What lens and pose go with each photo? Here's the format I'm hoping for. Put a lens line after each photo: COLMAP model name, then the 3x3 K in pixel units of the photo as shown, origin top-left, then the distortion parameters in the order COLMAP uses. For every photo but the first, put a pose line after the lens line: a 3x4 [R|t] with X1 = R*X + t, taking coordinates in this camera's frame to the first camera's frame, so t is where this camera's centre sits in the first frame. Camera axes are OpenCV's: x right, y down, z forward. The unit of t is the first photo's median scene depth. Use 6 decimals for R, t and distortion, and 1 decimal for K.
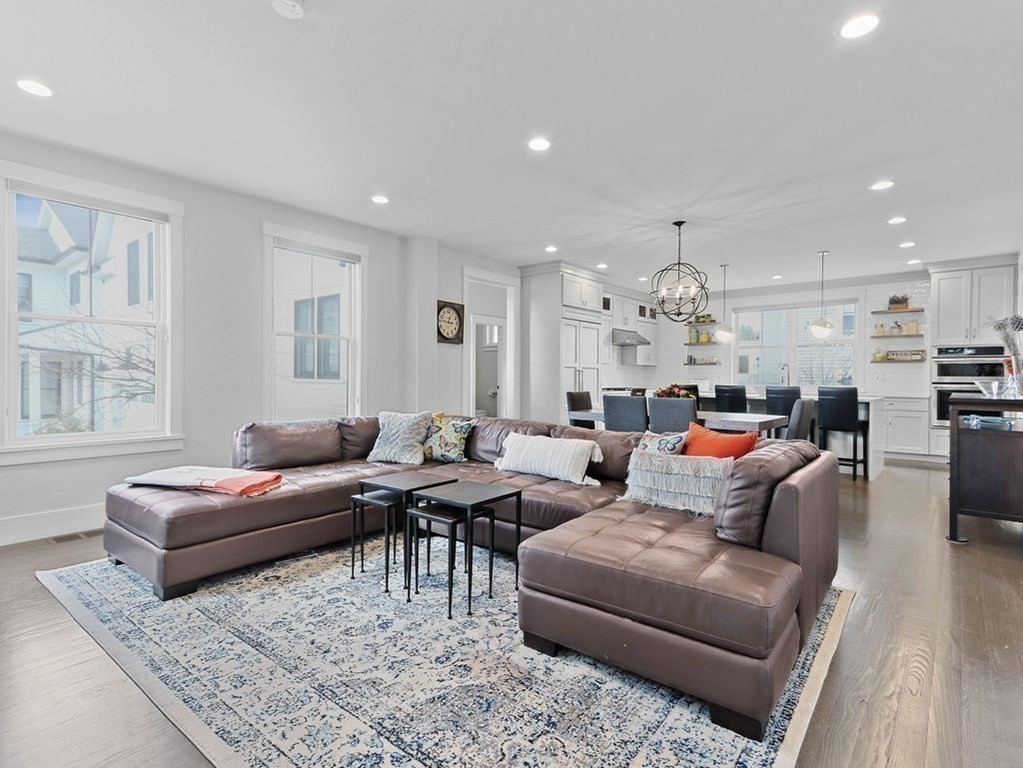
lens RADIAL K [[530.6, 0, 513.1], [0, 530.6, 382.3], [0, 0, 1]] dist [0.019218, -0.000591]
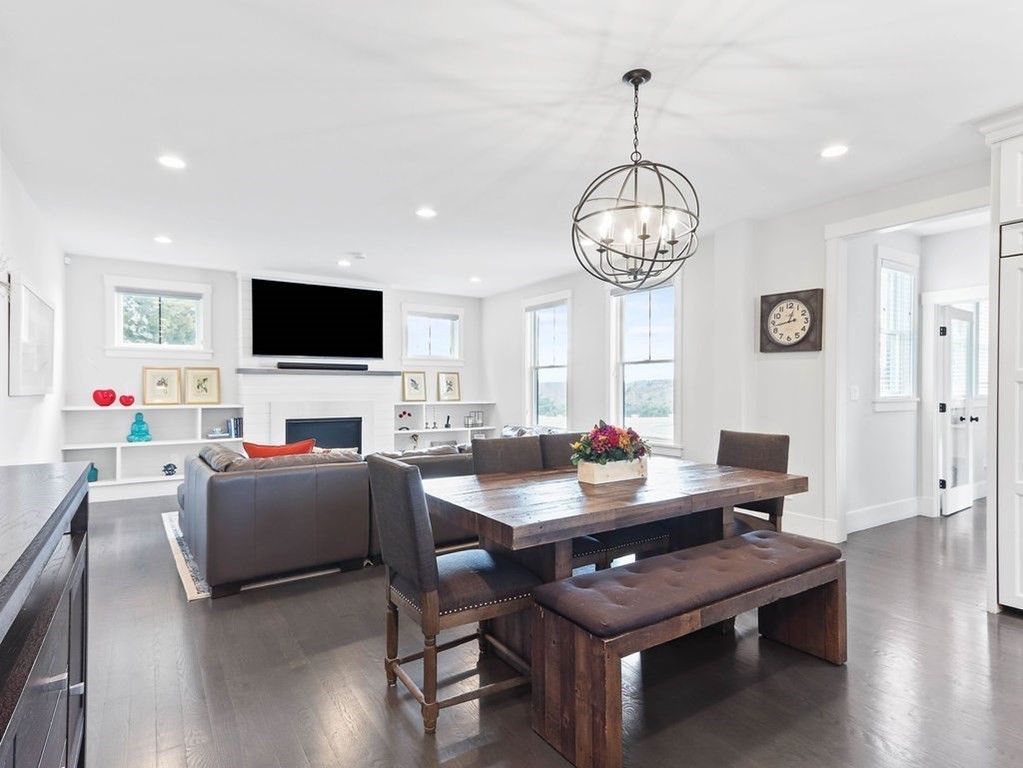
lens RADIAL K [[530.6, 0, 485.5], [0, 530.6, 390.5], [0, 0, 1]] dist [0.019218, -0.000591]
pose [[-0.315313, 0.001343, -0.948987, 0.651778], [-0.012382, 0.999908, 0.005529, -0.023441], [0.948907, 0.013494, -0.315268, 0.843421]]
